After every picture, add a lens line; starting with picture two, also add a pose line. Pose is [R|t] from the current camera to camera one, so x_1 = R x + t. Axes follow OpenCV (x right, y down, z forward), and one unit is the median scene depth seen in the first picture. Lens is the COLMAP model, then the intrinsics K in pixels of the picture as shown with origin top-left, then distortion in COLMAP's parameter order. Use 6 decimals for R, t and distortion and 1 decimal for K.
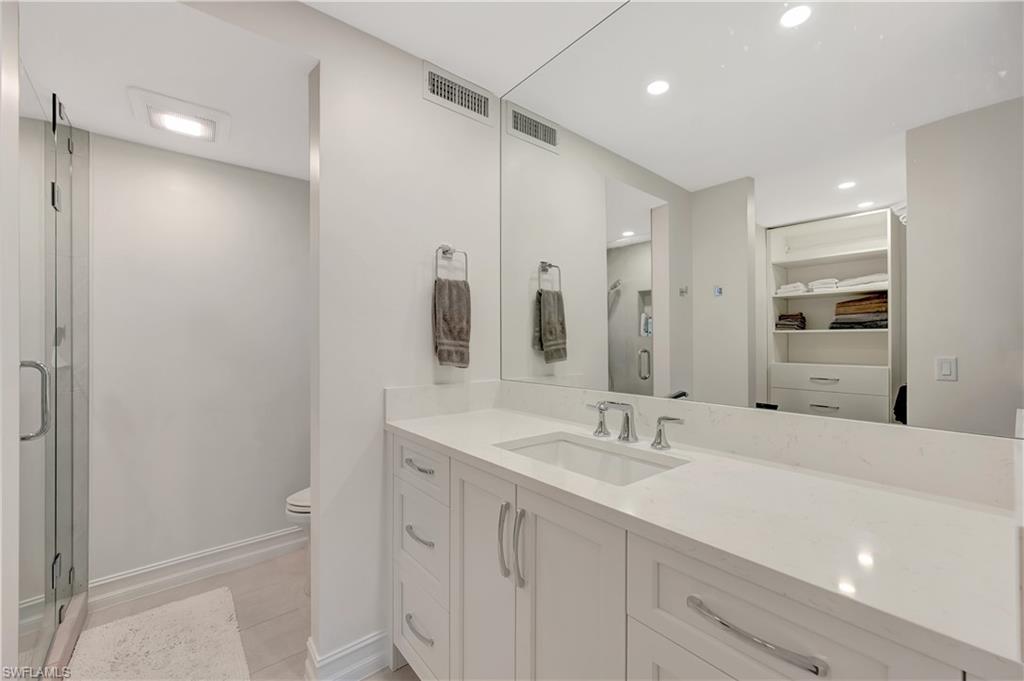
lens RADIAL K [[420.4, 0, 513.9], [0, 420.4, 342.4], [0, 0, 1]] dist [-0.001250, -0.000249]
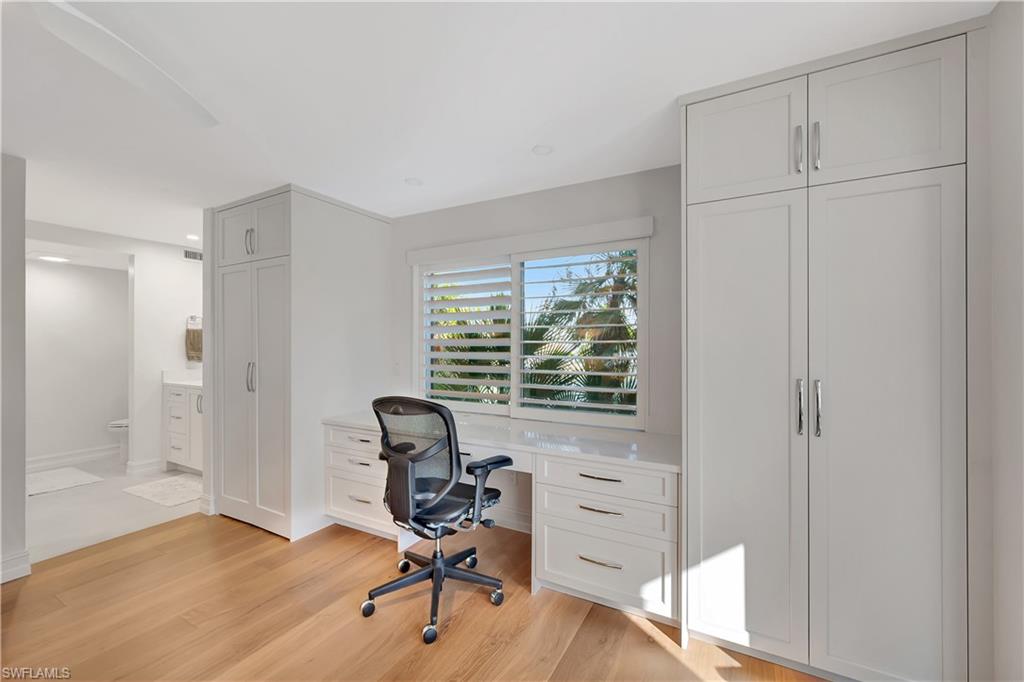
lens RADIAL K [[414.9, 0, 510.1], [0, 414.9, 344.8], [0, 0, 1]] dist [-0.001096, -0.000340]
pose [[0.931872, 0.001869, 0.362783, 0.766149], [-0.003859, 0.999981, 0.004762, -0.070831], [-0.362767, -0.005838, 0.931862, -2.179391]]
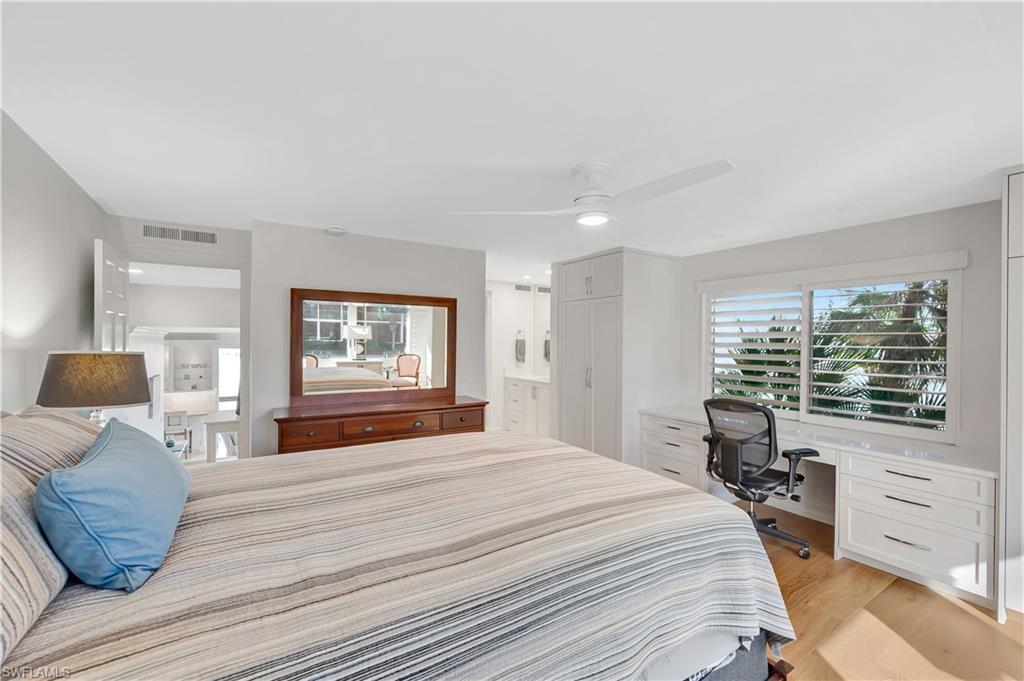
lens RADIAL K [[420.4, 0, 513.9], [0, 420.4, 342.4], [0, 0, 1]] dist [-0.001250, -0.000249]
pose [[0.994379, 0.011011, -0.105301, 0.192014], [-0.010165, 0.999912, 0.008572, -0.157788], [0.105386, -0.007454, 0.994403, -2.803724]]
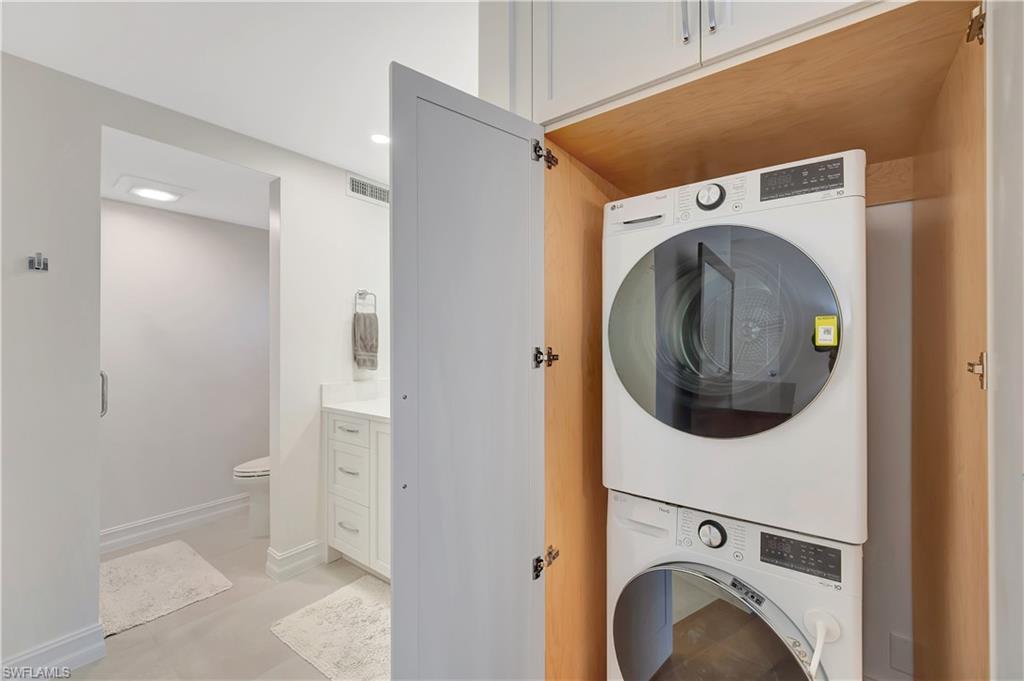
lens RADIAL K [[420.4, 0, 513.9], [0, 420.4, 342.4], [0, 0, 1]] dist [-0.001250, -0.000249]
pose [[0.971735, 0.002221, 0.236065, 0.017103], [-0.004005, 0.999967, 0.007078, -0.055164], [-0.236041, -0.007823, 0.971712, -0.637913]]
